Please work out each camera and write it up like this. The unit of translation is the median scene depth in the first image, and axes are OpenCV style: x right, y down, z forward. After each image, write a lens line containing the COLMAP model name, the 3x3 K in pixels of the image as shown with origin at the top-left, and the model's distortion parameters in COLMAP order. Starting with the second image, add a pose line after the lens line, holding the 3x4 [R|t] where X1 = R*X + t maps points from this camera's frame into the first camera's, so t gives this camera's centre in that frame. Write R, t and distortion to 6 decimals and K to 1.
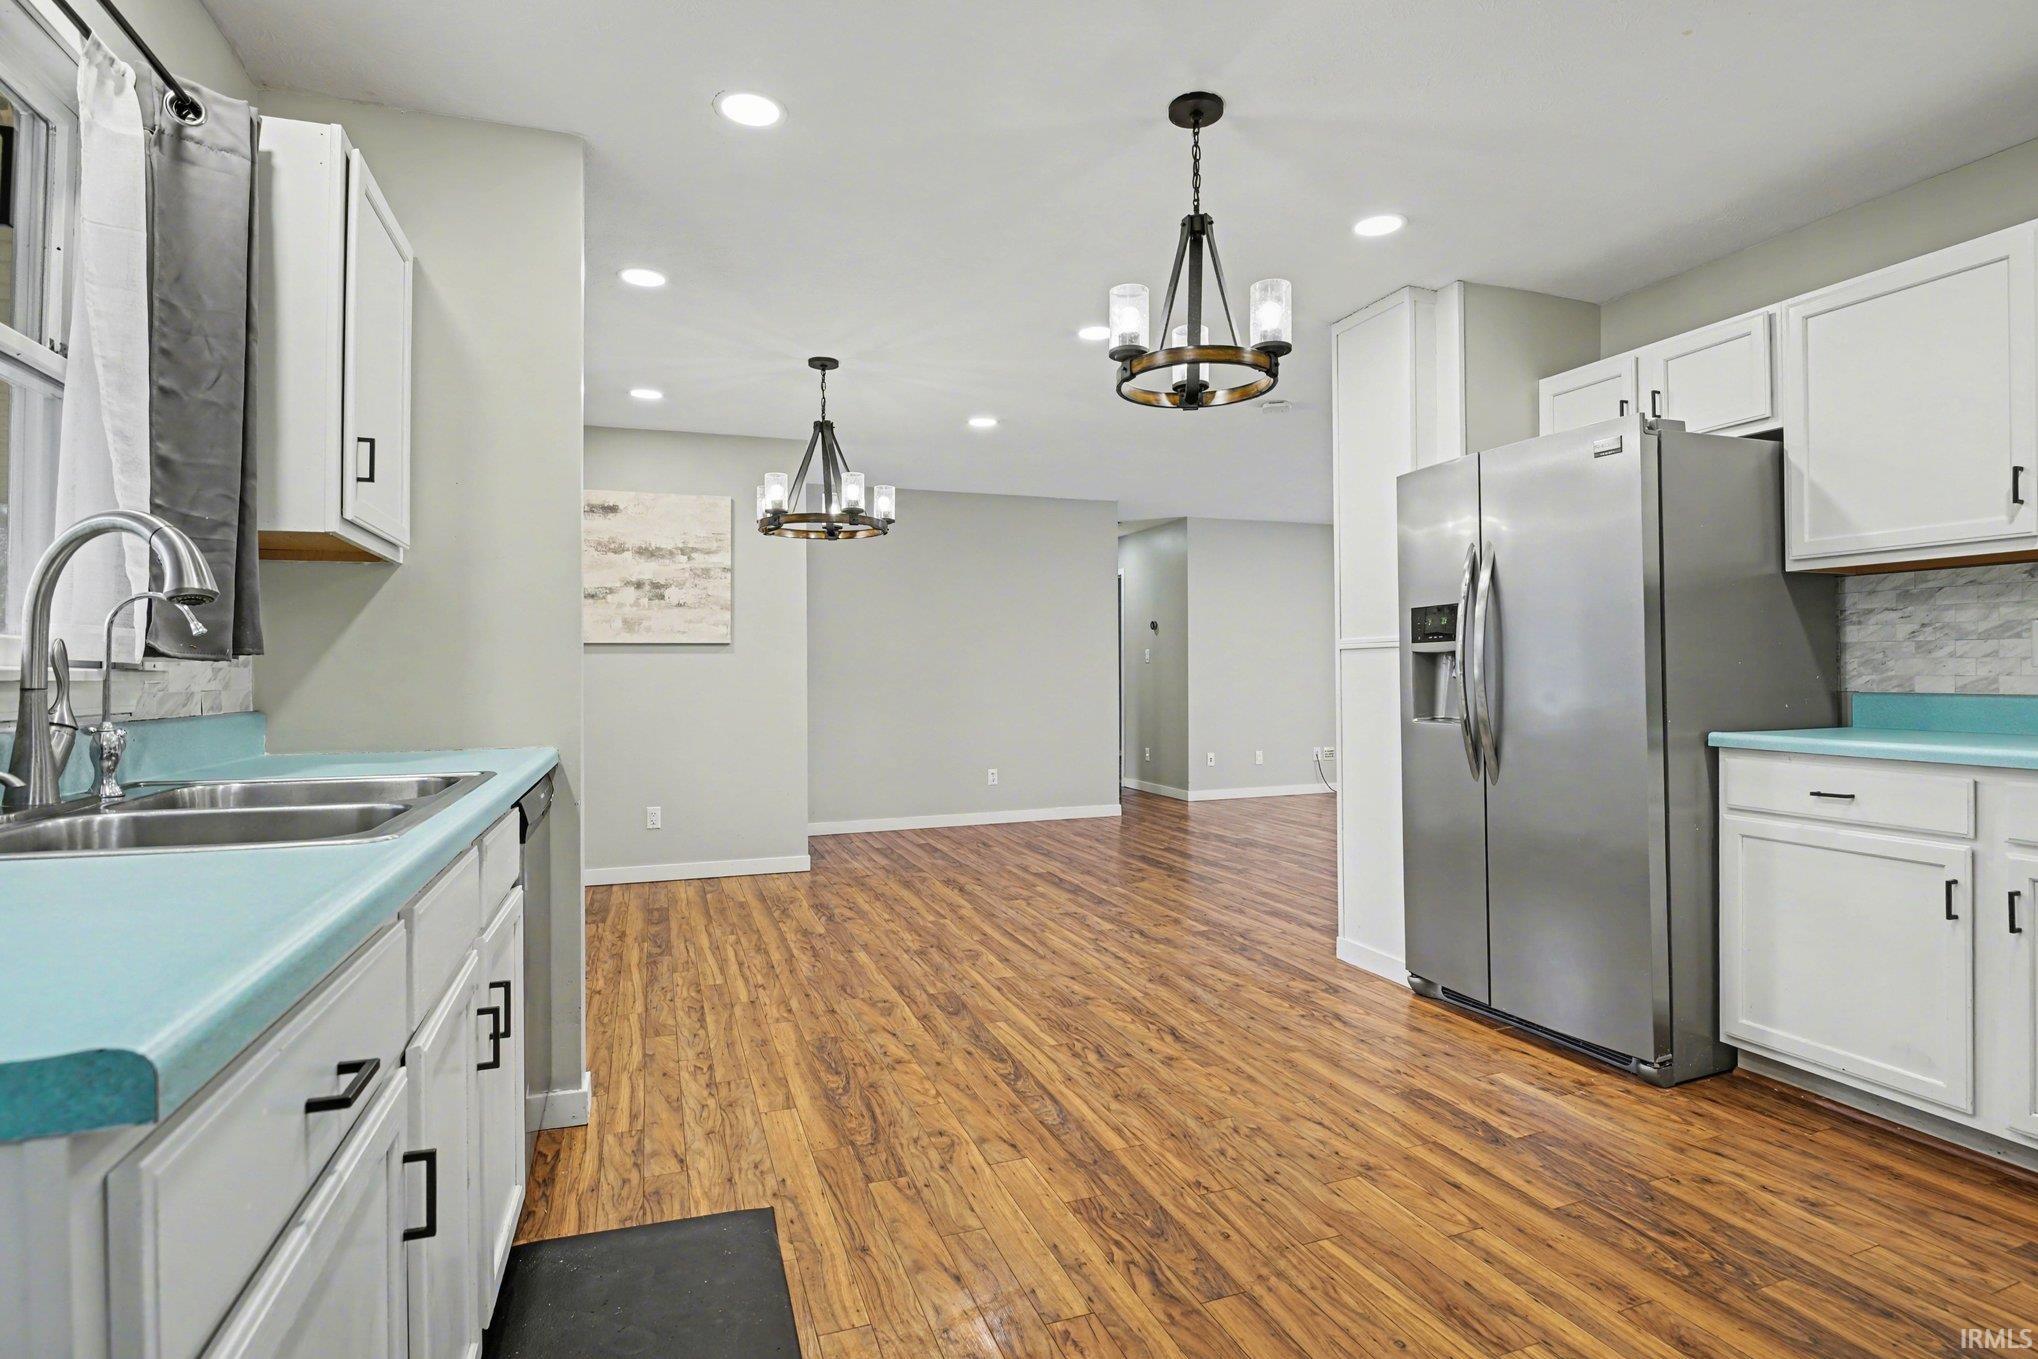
lens RADIAL K [[1011.5, 0, 1035.8], [0, 1011.5, 678.6], [0, 0, 1]] dist [-0.038407, -0.001822]
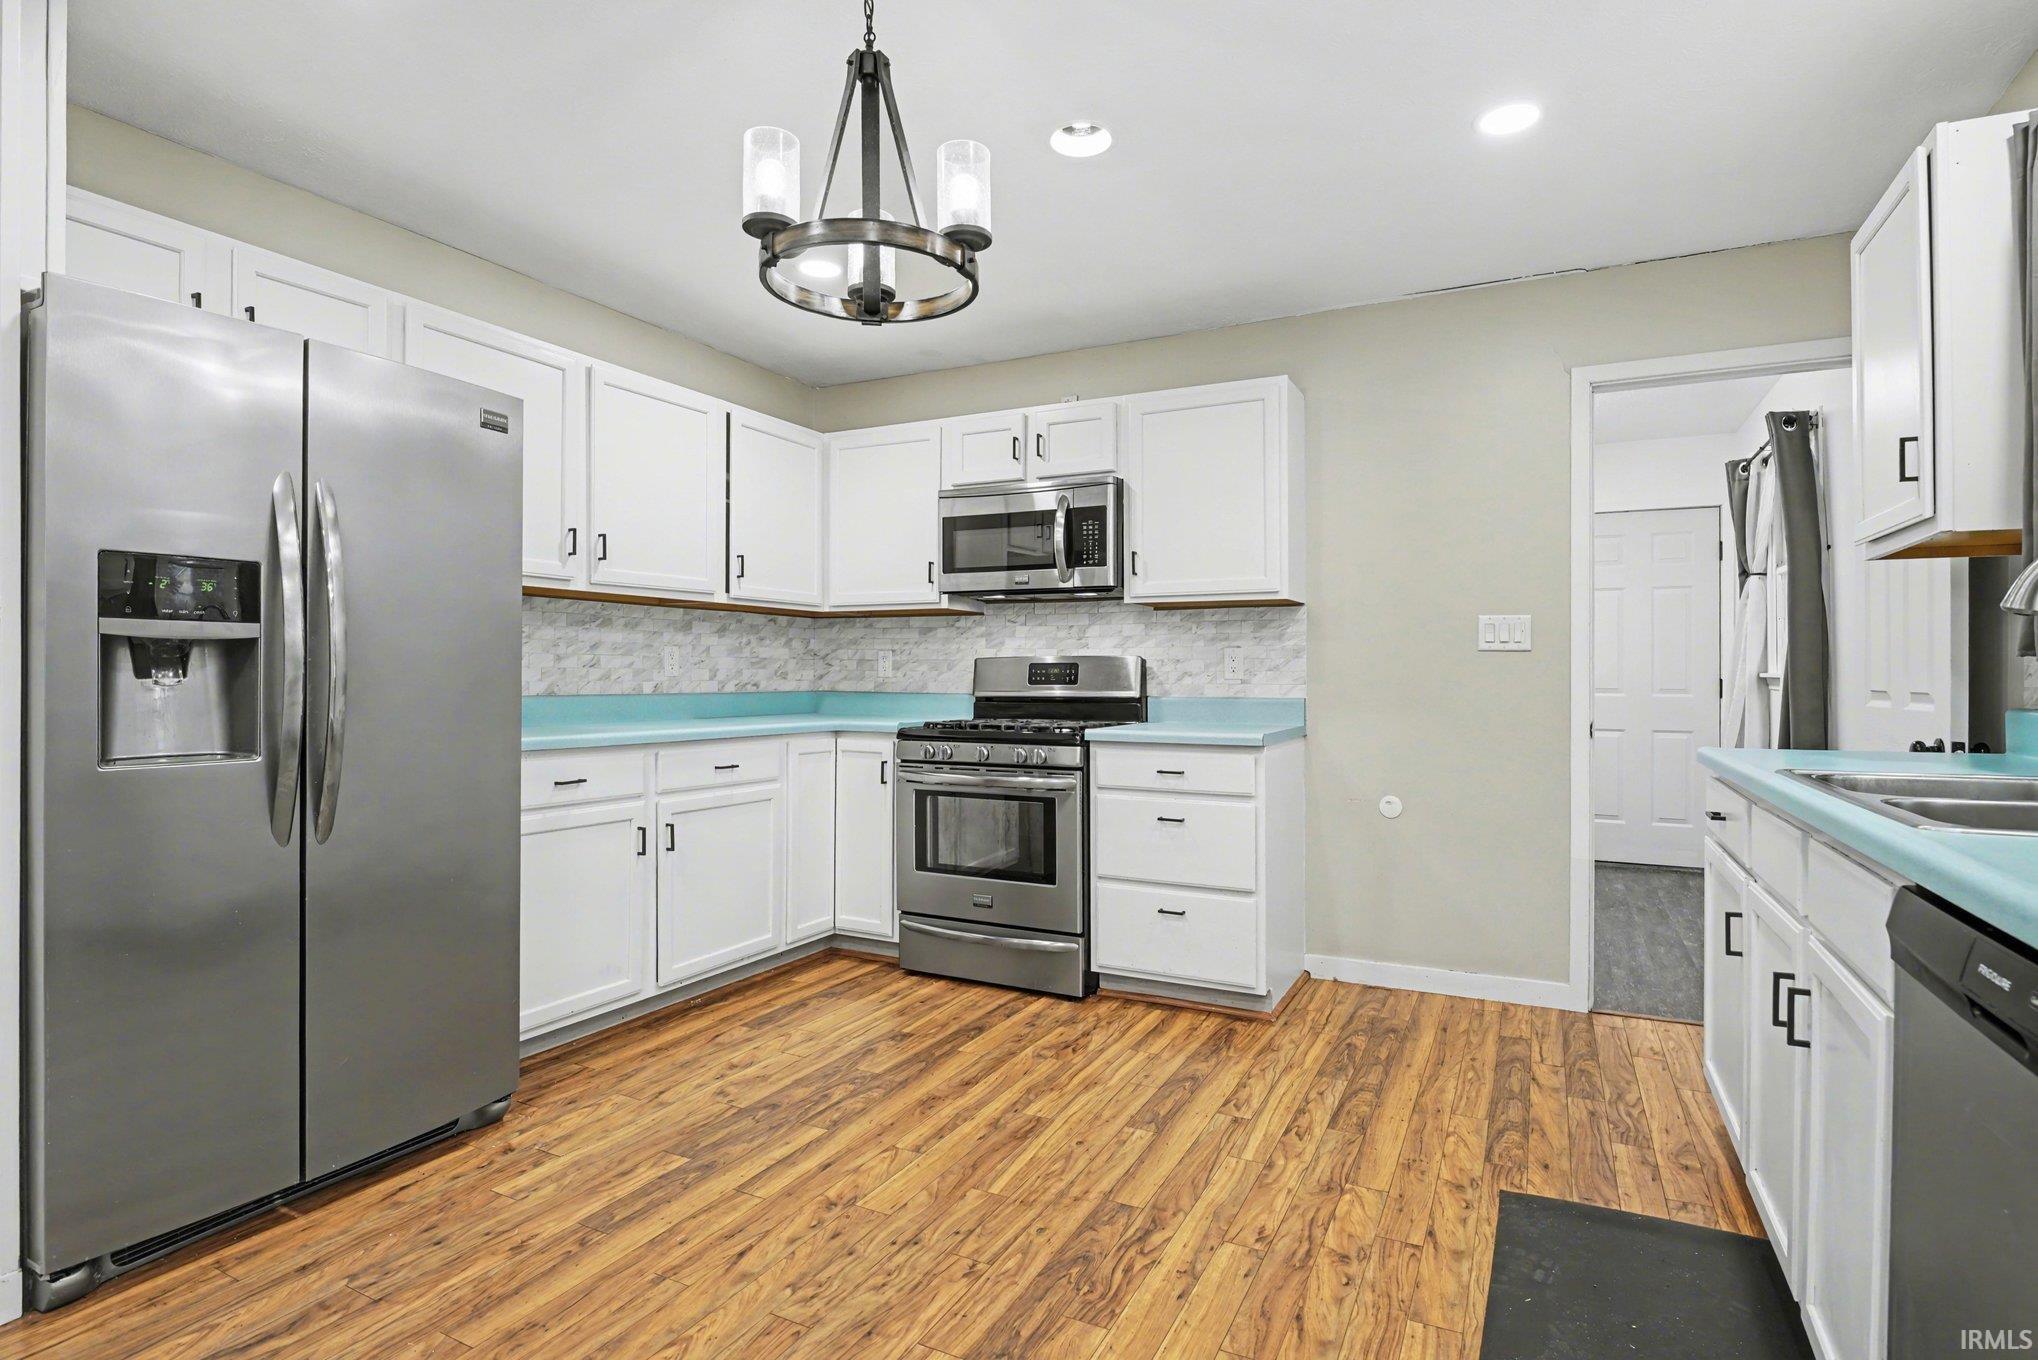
lens RADIAL K [[1011.5, 0, 1049.5], [0, 1011.5, 681.8], [0, 0, 1]] dist [-0.038407, -0.001822]
pose [[-0.678749, 0.001177, 0.734370, -0.416880], [0.005131, 0.999982, 0.003140, -0.007172], [-0.734353, 0.005899, -0.678742, 1.229735]]
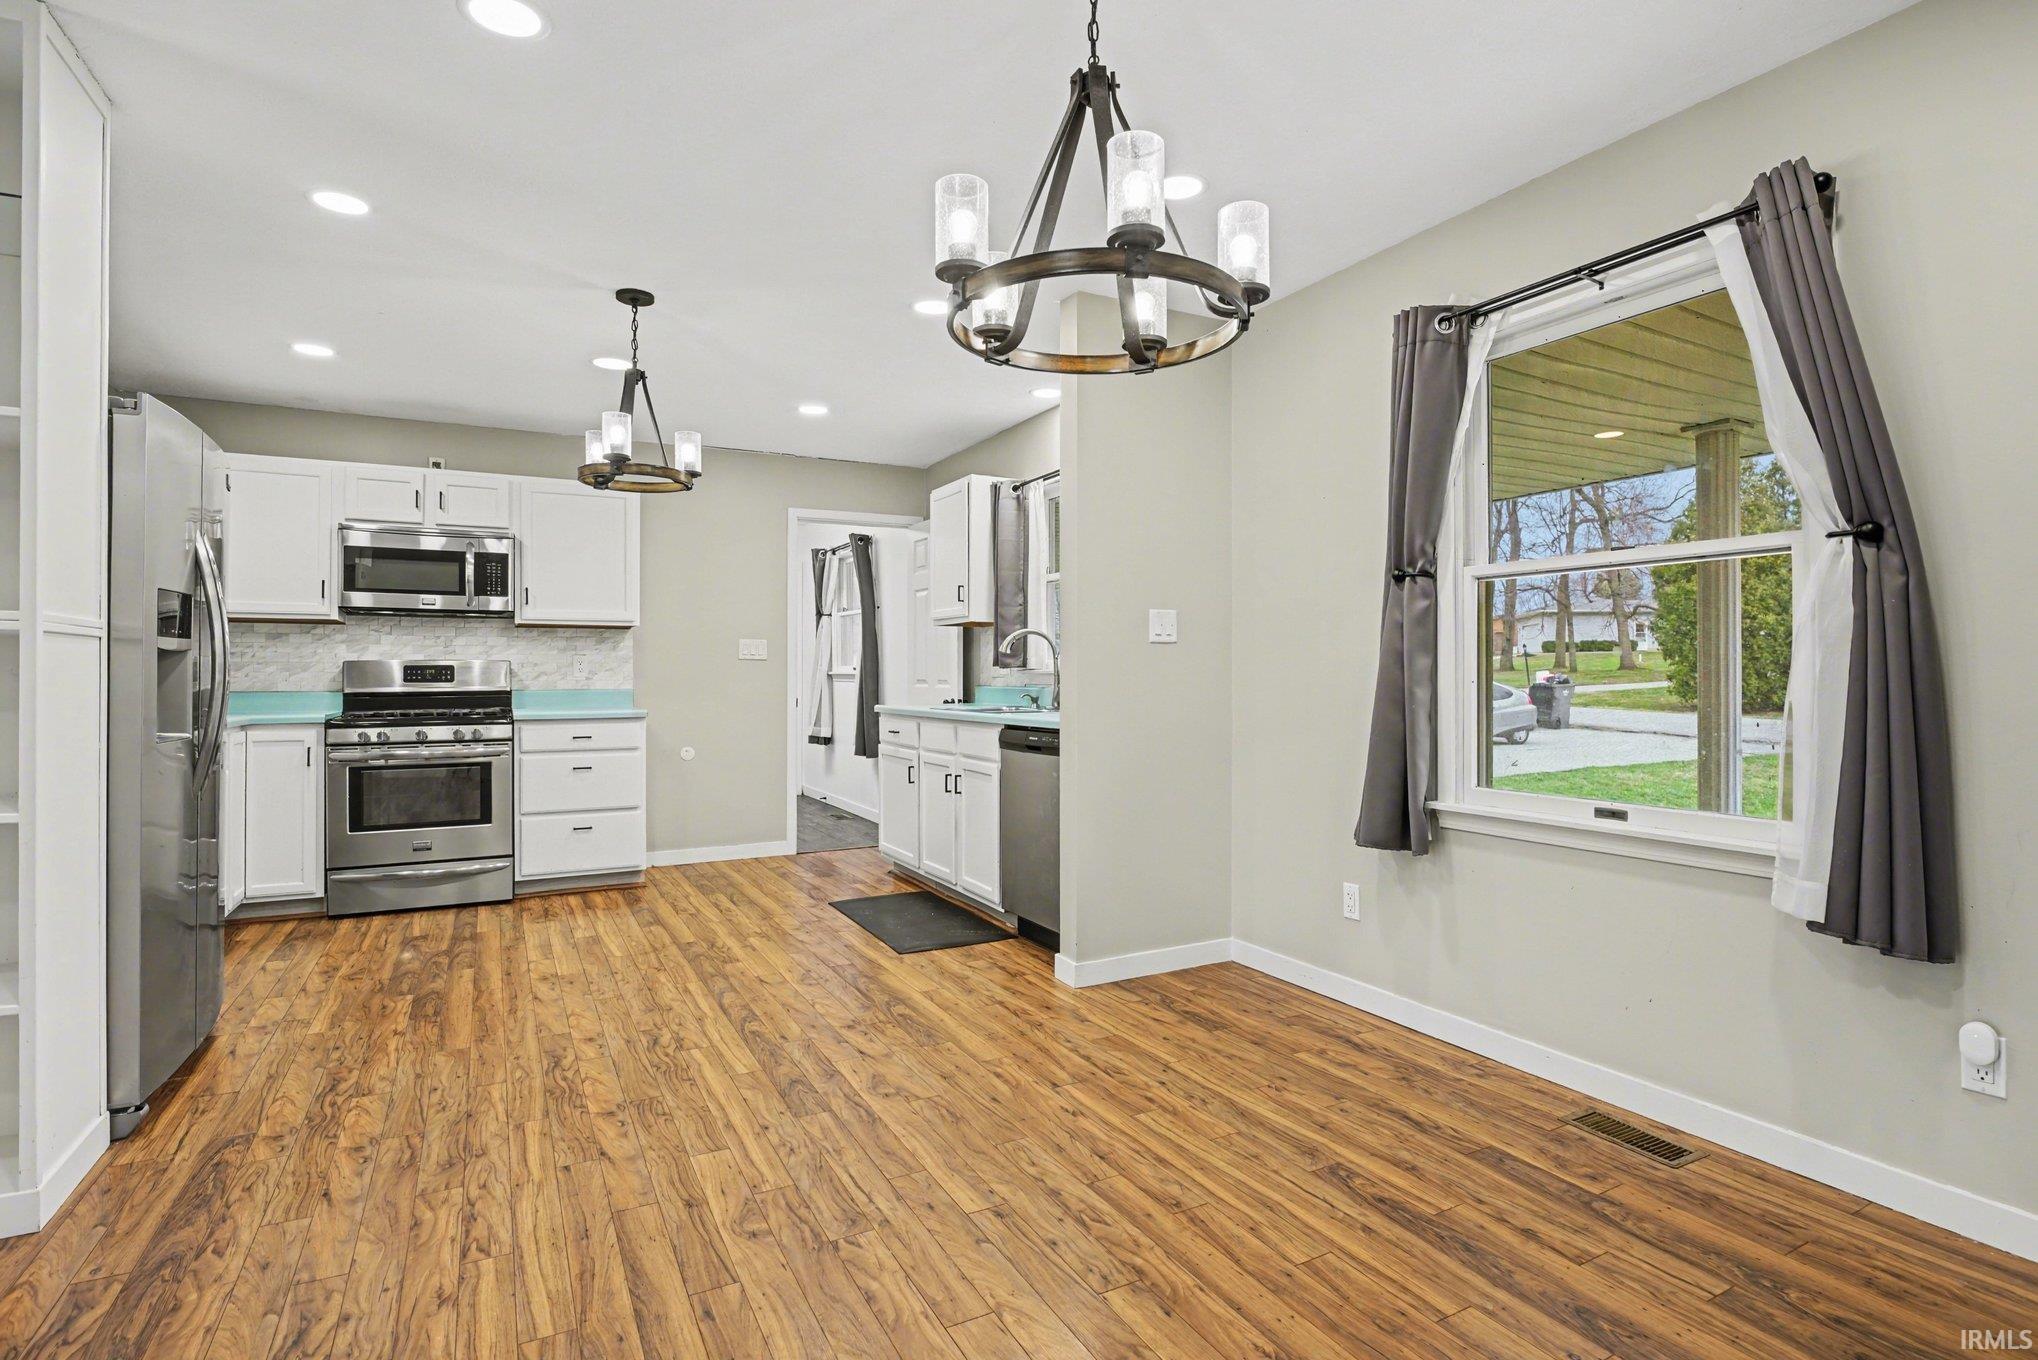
lens RADIAL K [[1011.5, 0, 1031.0], [0, 1011.5, 692.6], [0, 0, 1]] dist [-0.038407, -0.001822]
pose [[-0.991860, 0.013071, -0.126662, -0.211030], [0.010830, 0.999773, 0.018369, -0.000744], [0.126873, 0.016848, -0.991776, 2.248349]]
